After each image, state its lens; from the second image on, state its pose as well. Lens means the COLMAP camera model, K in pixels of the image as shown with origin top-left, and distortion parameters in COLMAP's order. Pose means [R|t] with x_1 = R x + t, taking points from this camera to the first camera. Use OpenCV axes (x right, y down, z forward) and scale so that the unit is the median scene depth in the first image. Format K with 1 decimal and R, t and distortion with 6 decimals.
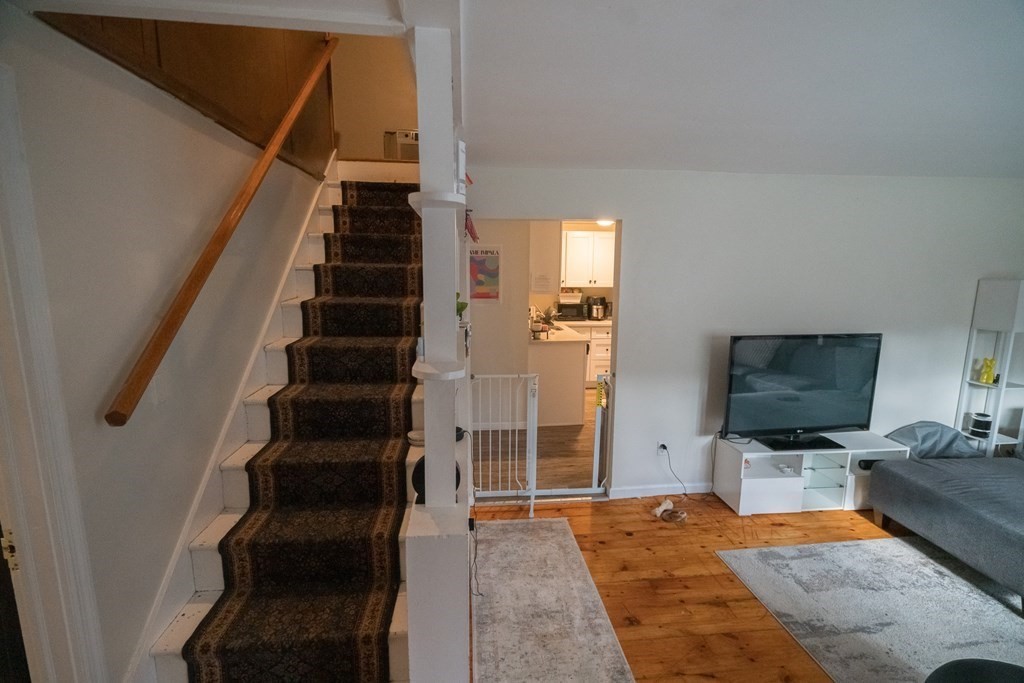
lens RADIAL K [[465.6, 0, 515.7], [0, 465.6, 348.0], [0, 0, 1]] dist [0.003413, 0.000460]
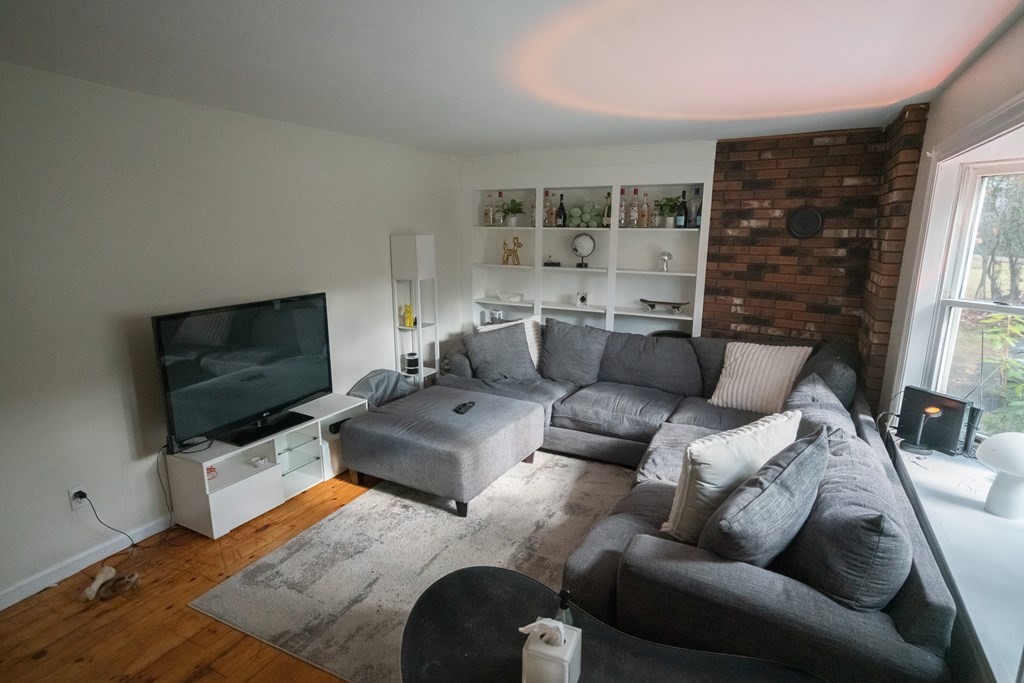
lens RADIAL K [[536.1, 0, 514.5], [0, 536.1, 346.7], [0, 0, 1]] dist [0.005791, 0.002192]
pose [[0.551739, -0.181998, 0.813917, 0.076230], [0.138371, 0.982350, 0.125861, -0.006097], [-0.822458, 0.043180, 0.567184, 0.050384]]
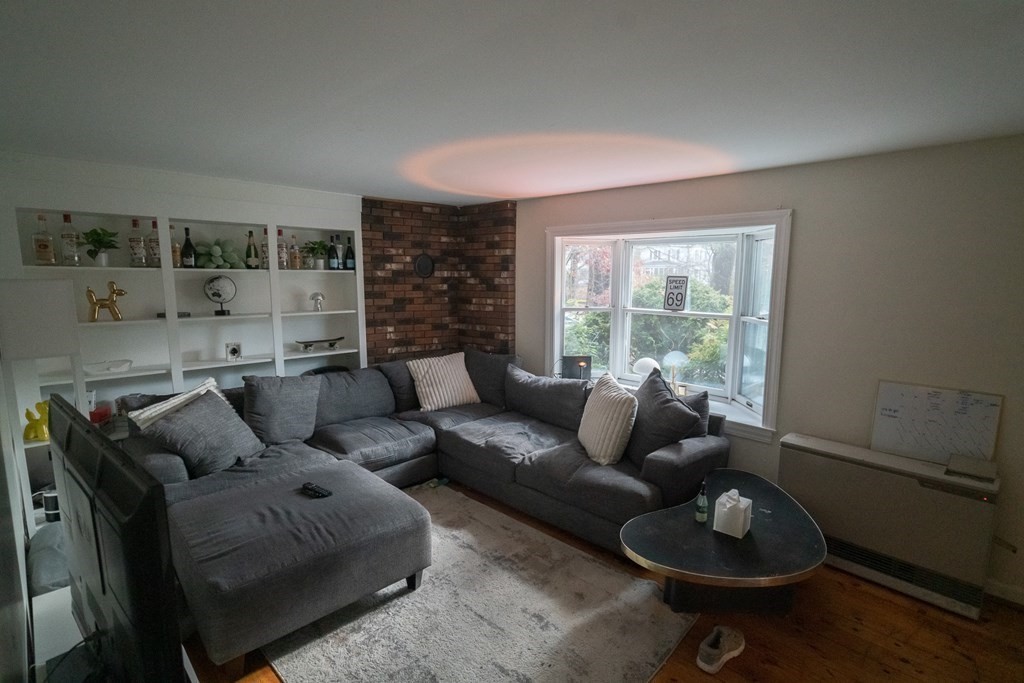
lens RADIAL K [[506.9, 0, 512.9], [0, 506.9, 342.7], [0, 0, 1]] dist [0.021284, 0.000908]
pose [[-0.631090, -0.113353, 0.767383, 0.070746], [0.124988, 0.961480, 0.244814, -0.156972], [-0.765574, 0.250413, -0.592613, 0.945201]]
